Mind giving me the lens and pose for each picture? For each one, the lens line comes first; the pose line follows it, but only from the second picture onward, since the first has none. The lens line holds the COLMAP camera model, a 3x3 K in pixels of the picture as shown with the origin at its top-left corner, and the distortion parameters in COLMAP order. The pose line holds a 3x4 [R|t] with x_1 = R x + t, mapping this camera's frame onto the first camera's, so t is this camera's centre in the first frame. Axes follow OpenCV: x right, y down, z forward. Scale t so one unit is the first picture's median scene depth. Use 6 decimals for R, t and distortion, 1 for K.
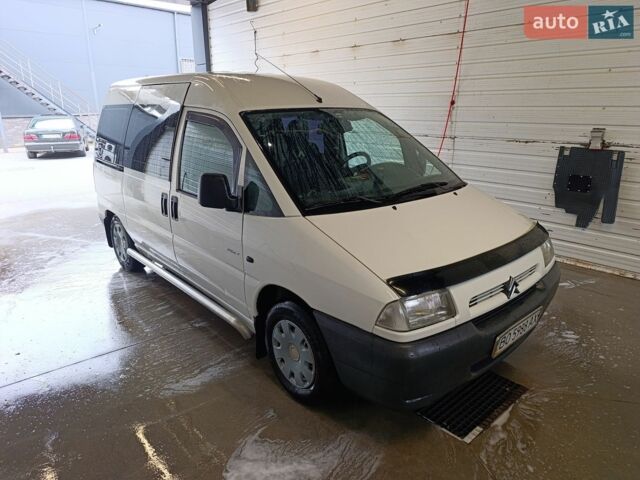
lens RADIAL K [[441.3, 0, 319.7], [0, 441.3, 235.2], [0, 0, 1]] dist [0.036663, -0.042969]
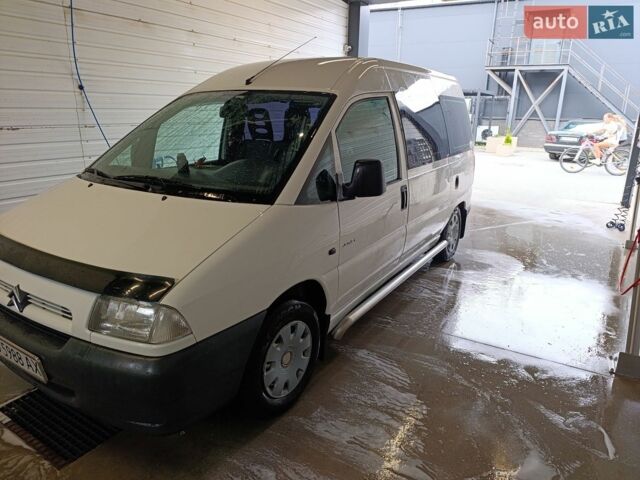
lens RADIAL K [[441.3, 0, 319.7], [0, 441.3, 235.2], [0, 0, 1]] dist [0.036663, -0.042969]
pose [[0.262920, 0.267327, -0.927043, 0.799873], [-0.283490, 0.939840, 0.190616, -0.186218], [0.922229, 0.212691, 0.322888, 0.752746]]
